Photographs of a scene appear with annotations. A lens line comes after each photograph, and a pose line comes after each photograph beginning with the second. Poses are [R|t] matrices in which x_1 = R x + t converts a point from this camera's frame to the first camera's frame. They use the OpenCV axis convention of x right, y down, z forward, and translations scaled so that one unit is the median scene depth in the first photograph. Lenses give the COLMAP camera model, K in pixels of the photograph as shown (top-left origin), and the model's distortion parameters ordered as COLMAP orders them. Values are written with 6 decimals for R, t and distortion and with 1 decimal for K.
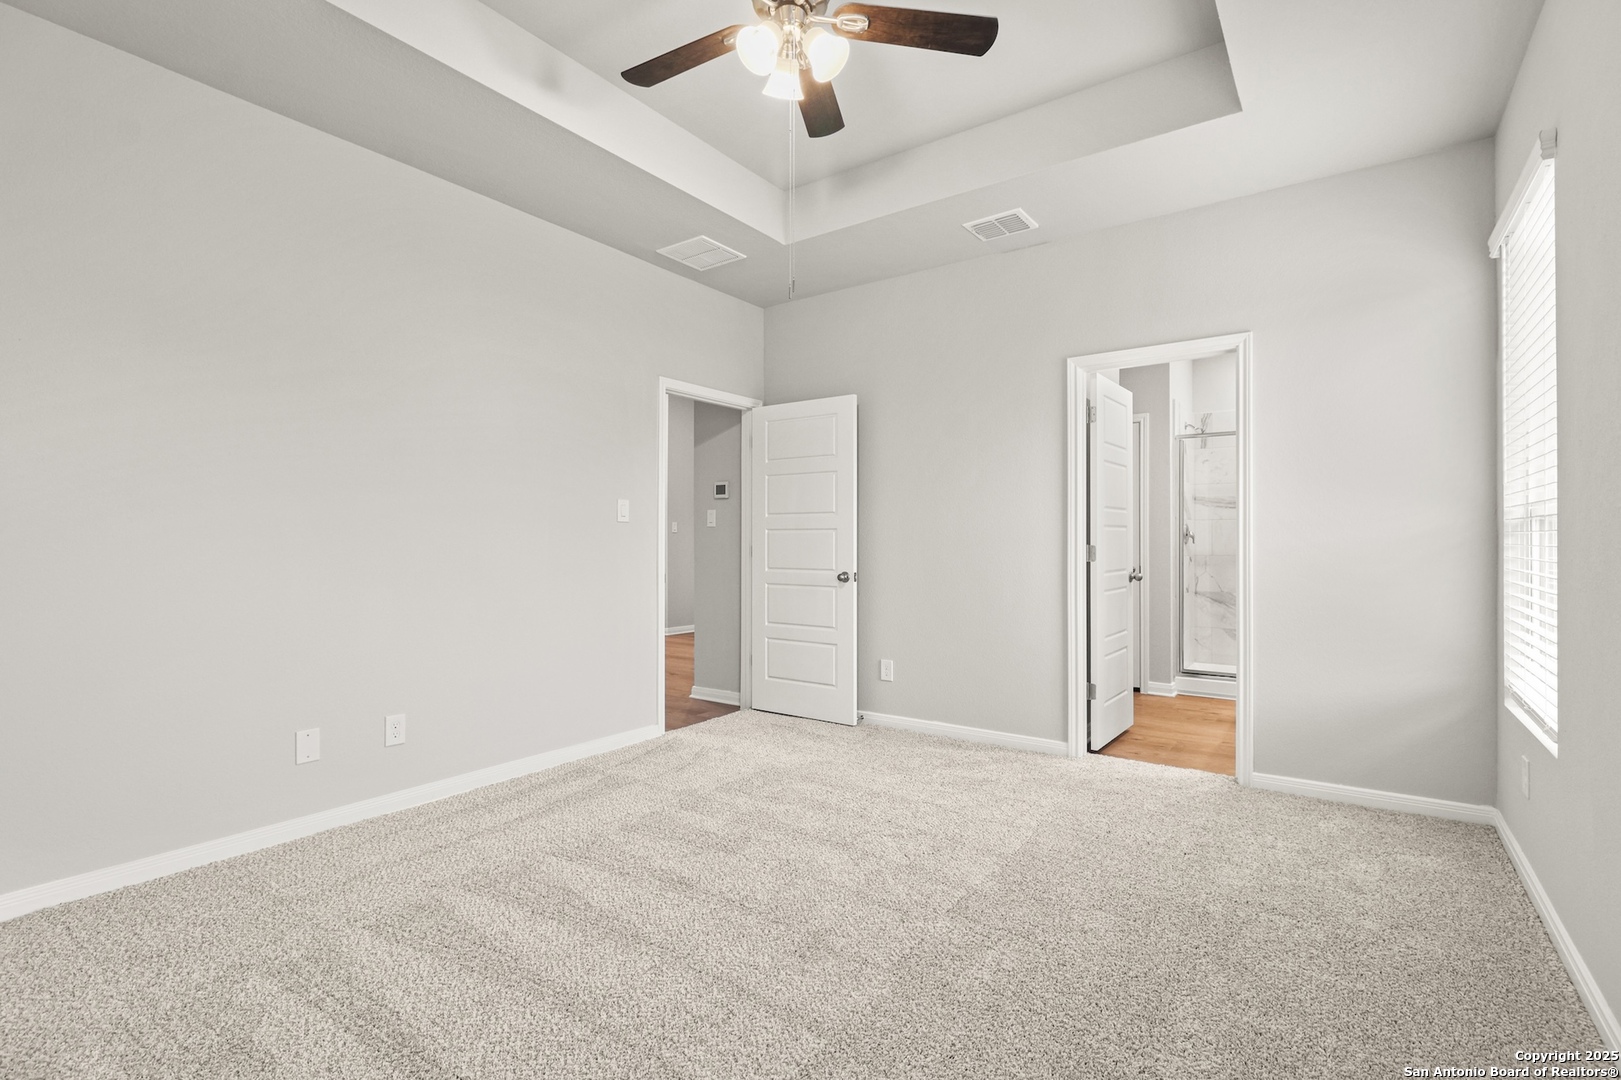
lens RADIAL K [[749.2, 0, 810.1], [0, 749.2, 536.5], [0, 0, 1]] dist [-0.000088, 0.000212]
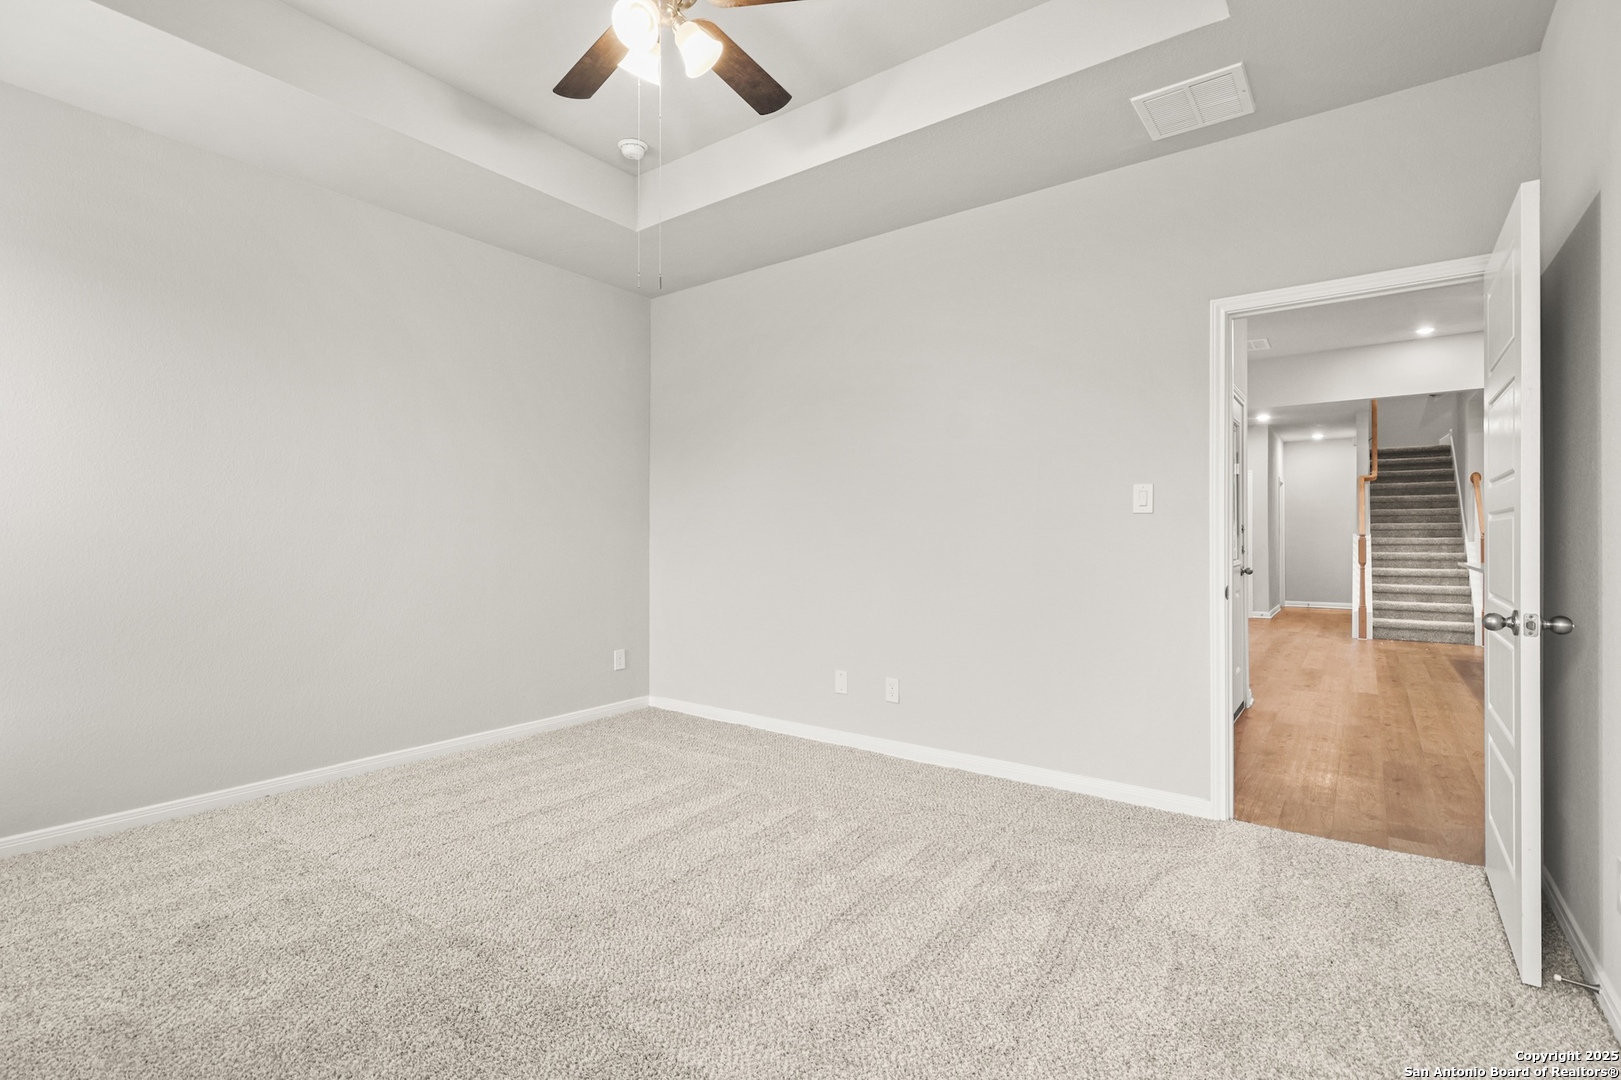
lens RADIAL K [[749.2, 0, 810.1], [0, 749.2, 536.5], [0, 0, 1]] dist [-0.000088, 0.000212]
pose [[-0.017950, -0.004807, -0.999827, 0.603074], [0.006252, 0.999968, -0.004920, 0.007606], [0.999819, -0.006339, -0.017919, 0.774408]]
